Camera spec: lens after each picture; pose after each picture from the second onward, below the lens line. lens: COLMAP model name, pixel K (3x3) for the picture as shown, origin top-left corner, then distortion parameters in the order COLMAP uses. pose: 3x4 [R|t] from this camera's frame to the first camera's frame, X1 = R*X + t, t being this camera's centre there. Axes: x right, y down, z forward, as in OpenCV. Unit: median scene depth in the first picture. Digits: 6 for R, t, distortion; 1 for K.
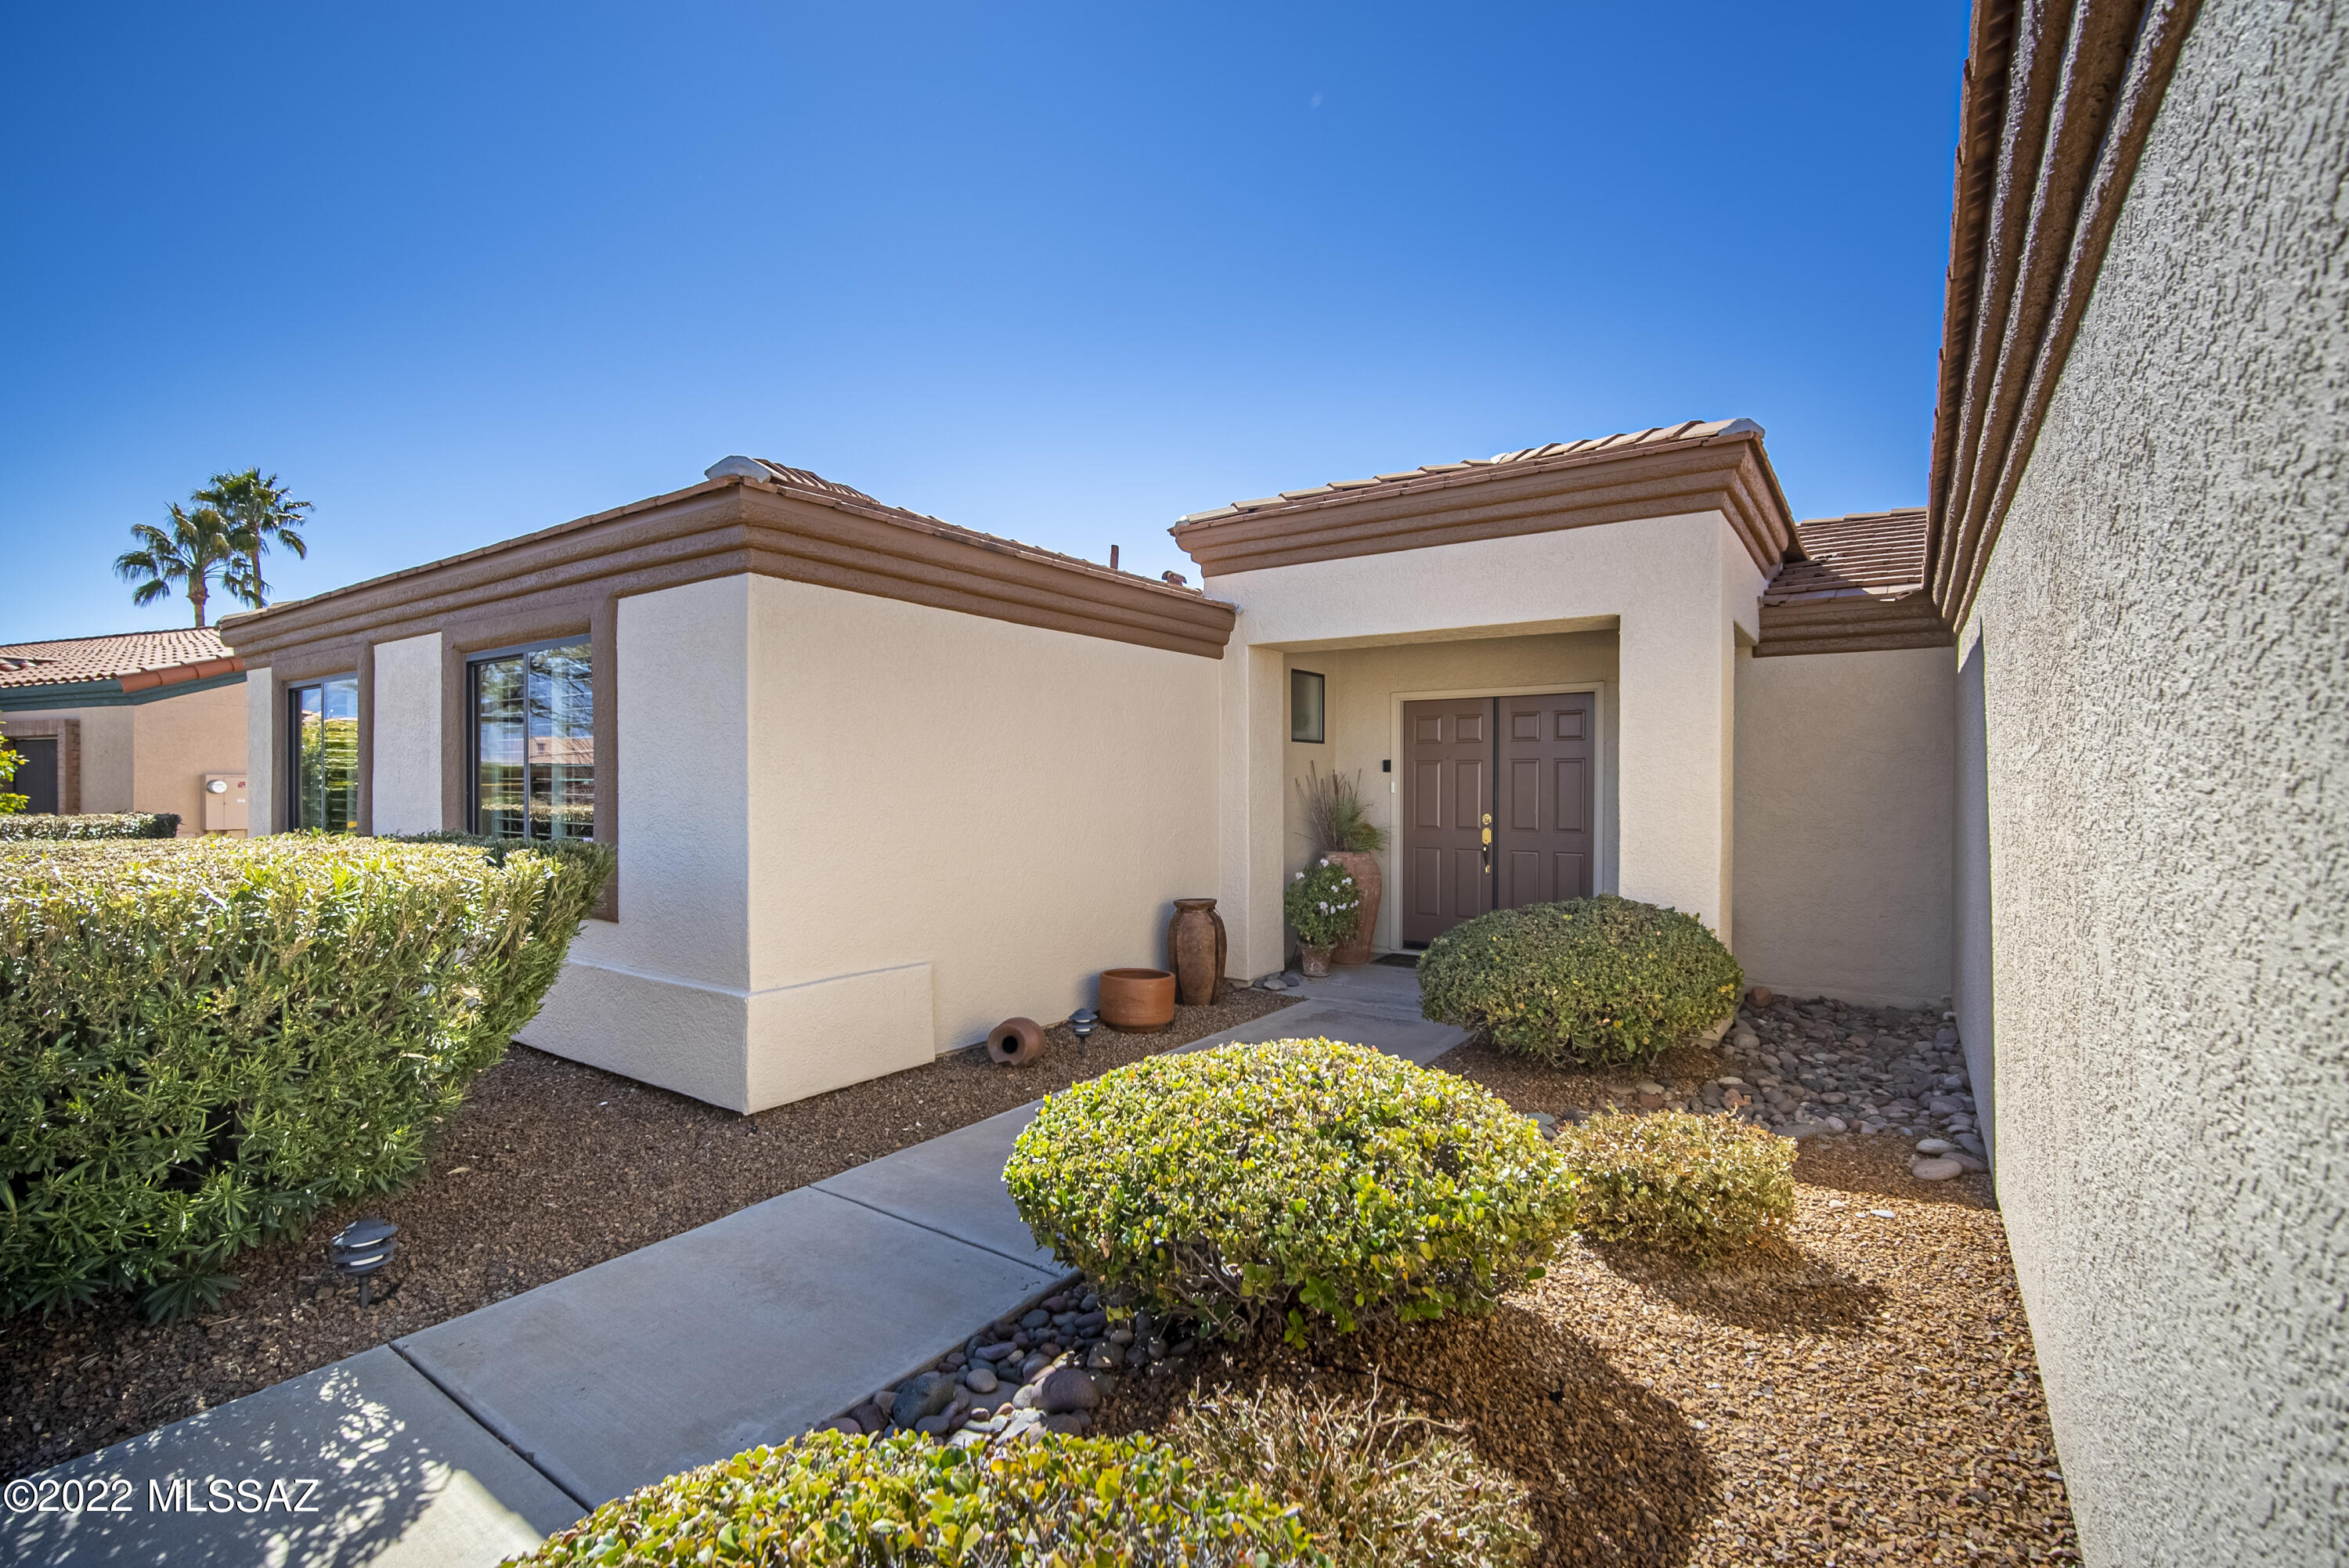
lens RADIAL K [[1033.5, 0, 1175.3], [0, 1033.5, 790.4], [0, 0, 1]] dist [-0.005200, -0.000256]
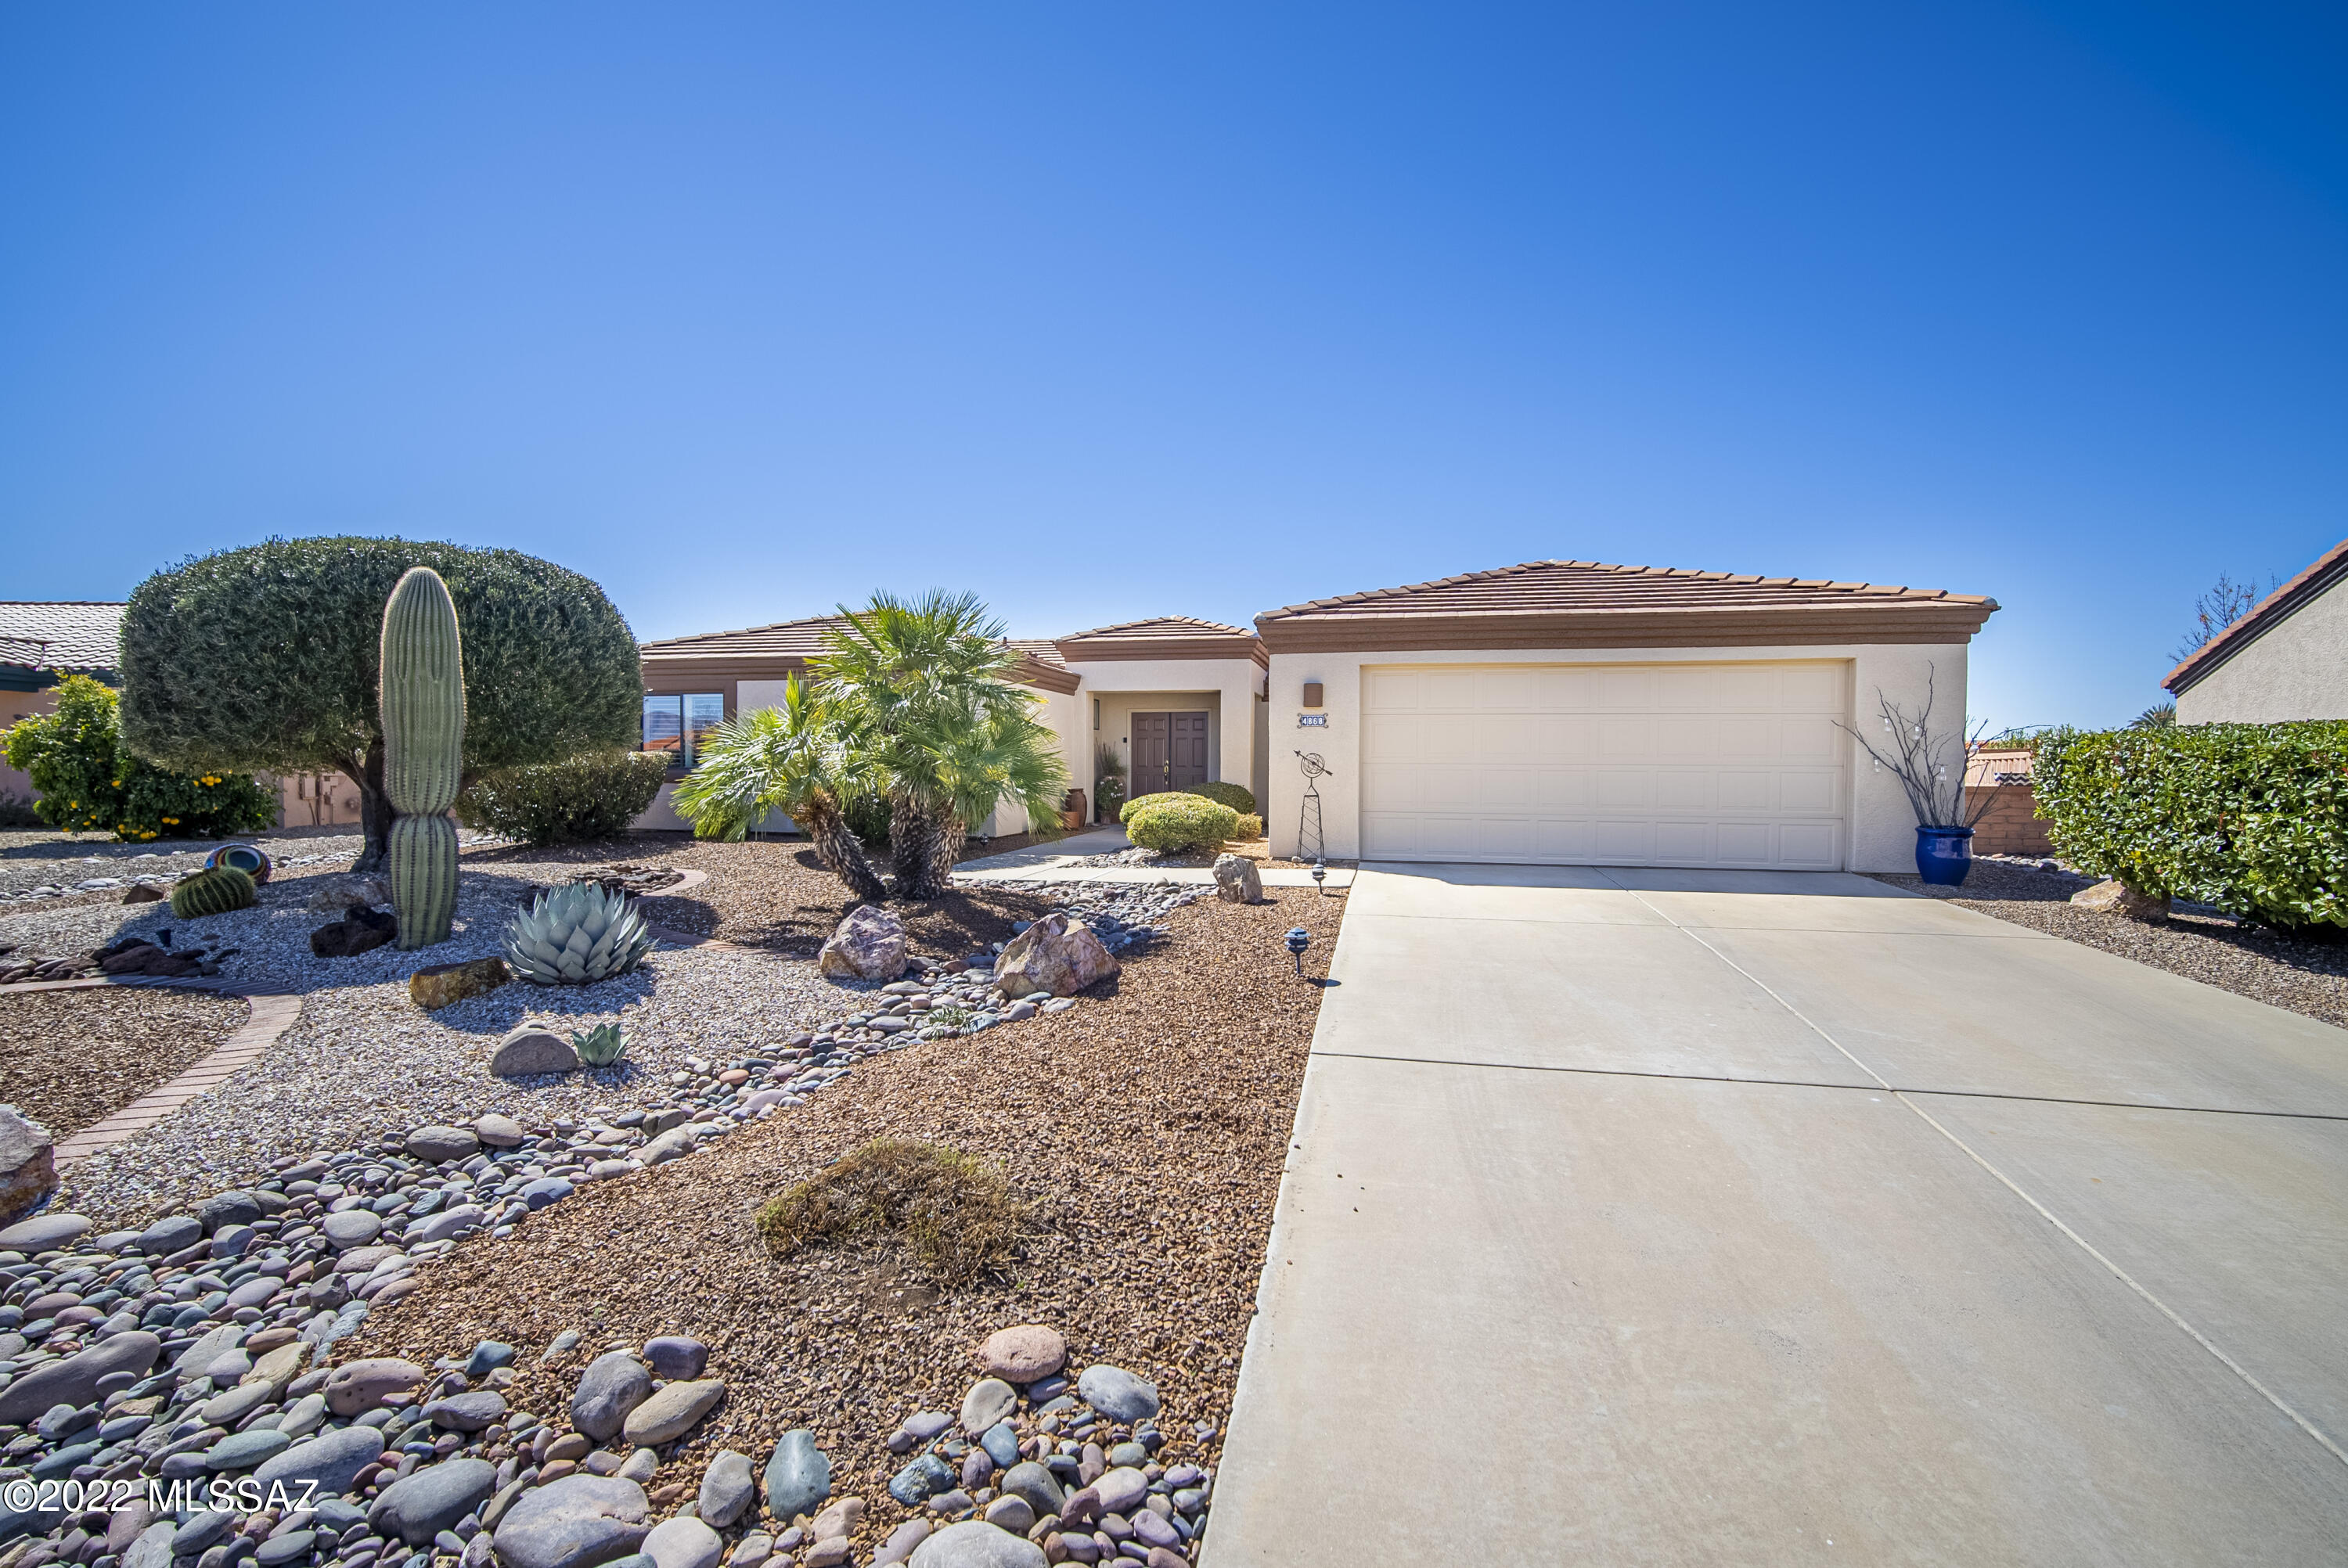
lens RADIAL K [[1033.0, 0, 1176.4], [0, 1033.0, 775.6], [0, 0, 1]] dist [-0.005200, -0.000256]
pose [[0.917636, -0.000486, 0.397422, -0.685981], [-0.000133, 0.999999, 0.001530, 0.059231], [-0.397422, -0.001457, 0.917635, -1.328108]]
